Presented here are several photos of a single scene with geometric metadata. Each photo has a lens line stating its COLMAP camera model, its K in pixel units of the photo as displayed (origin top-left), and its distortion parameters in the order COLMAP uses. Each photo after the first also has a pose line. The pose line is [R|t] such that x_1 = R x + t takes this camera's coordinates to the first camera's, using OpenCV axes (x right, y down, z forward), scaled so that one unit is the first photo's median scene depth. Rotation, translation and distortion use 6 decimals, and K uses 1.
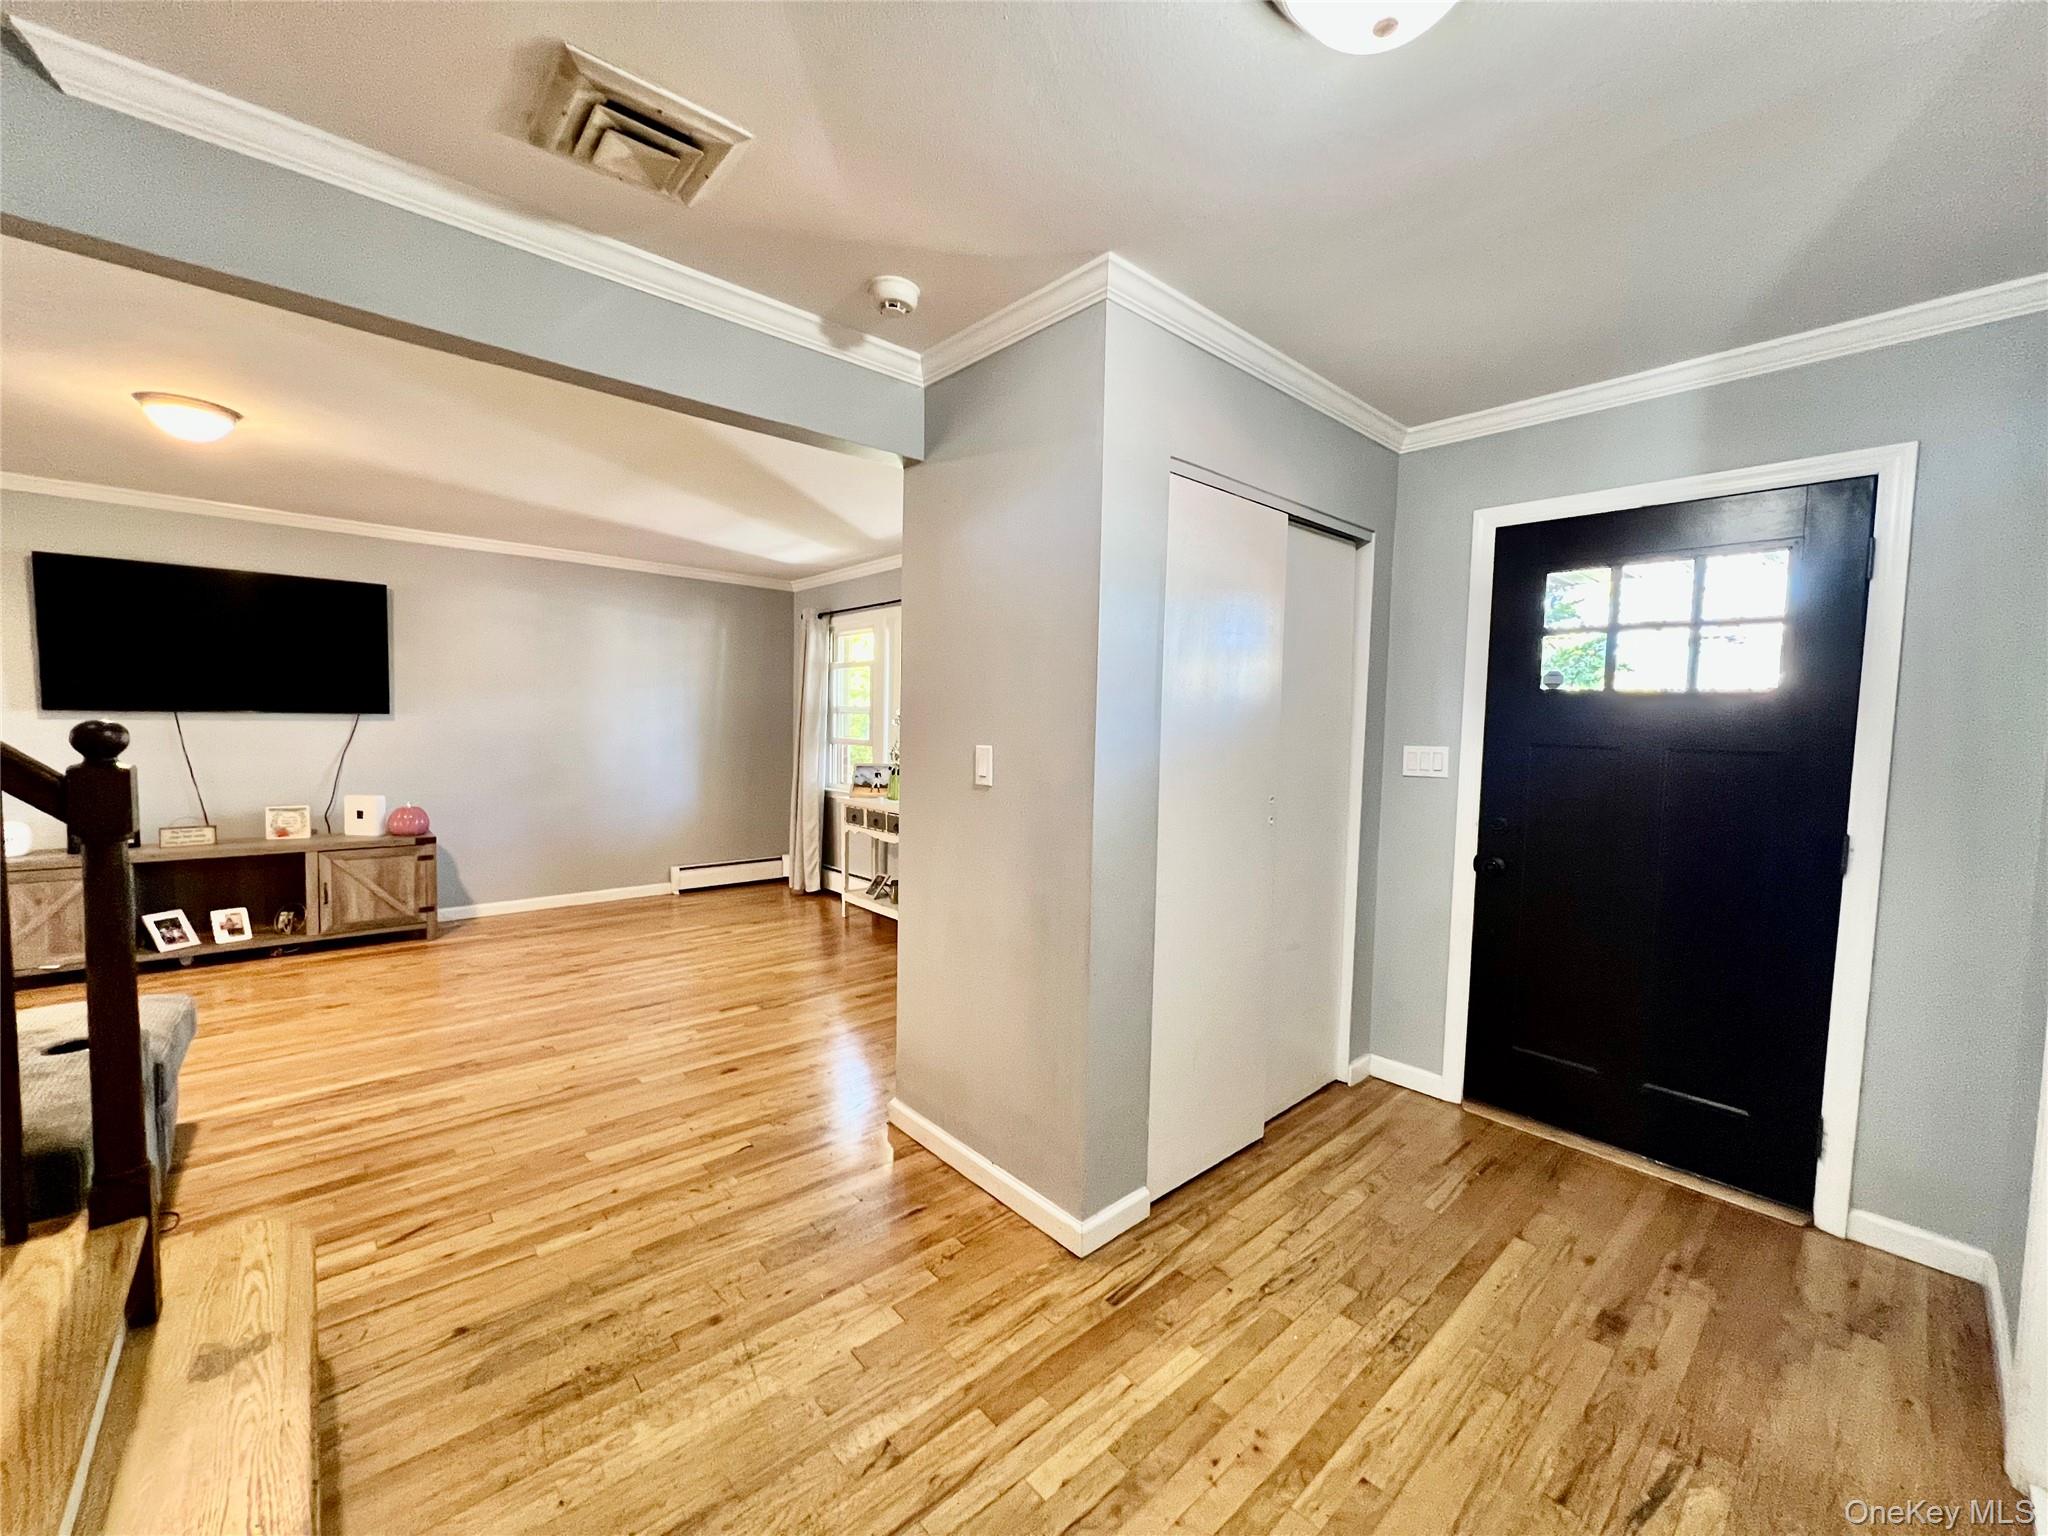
lens RADIAL K [[806.0, 0, 1024.0], [0, 806.0, 768.0], [0, 0, 1]] dist [0.000193, 0.000087]
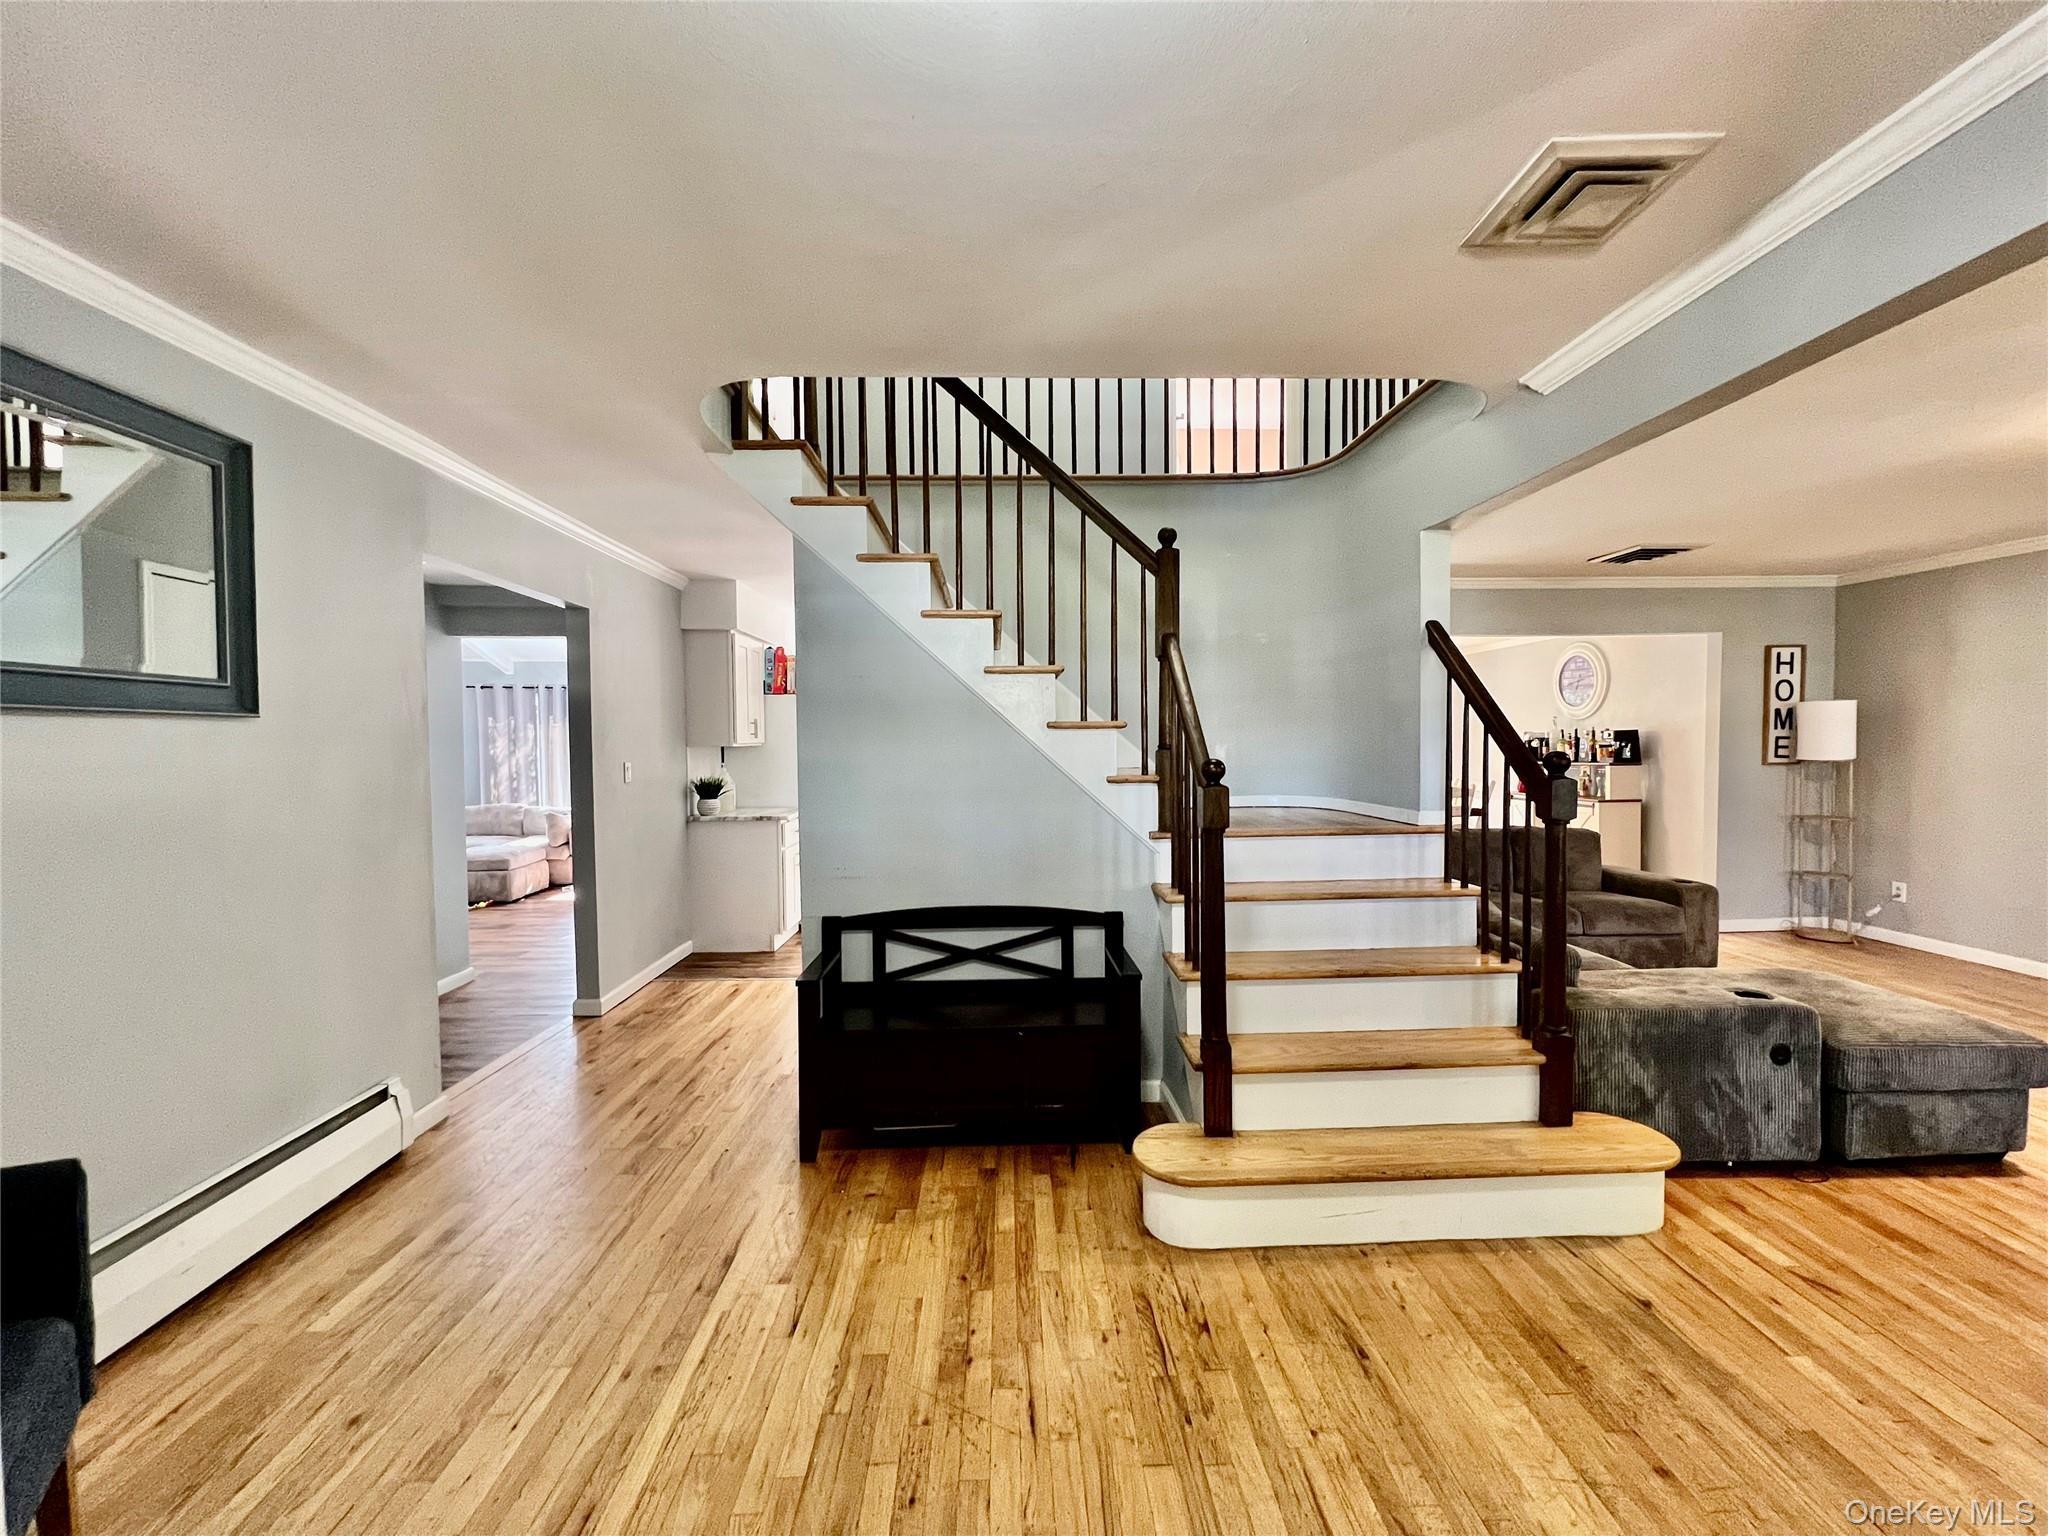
lens RADIAL K [[815.5, 0, 1028.6], [0, 815.5, 766.1], [0, 0, 1]] dist [-0.003109, -0.000209]
pose [[-0.642564, 0.010138, -0.766165, 0.687223], [-0.049891, 0.997237, 0.055039, -0.053026], [0.764606, 0.073591, -0.640283, 1.012501]]
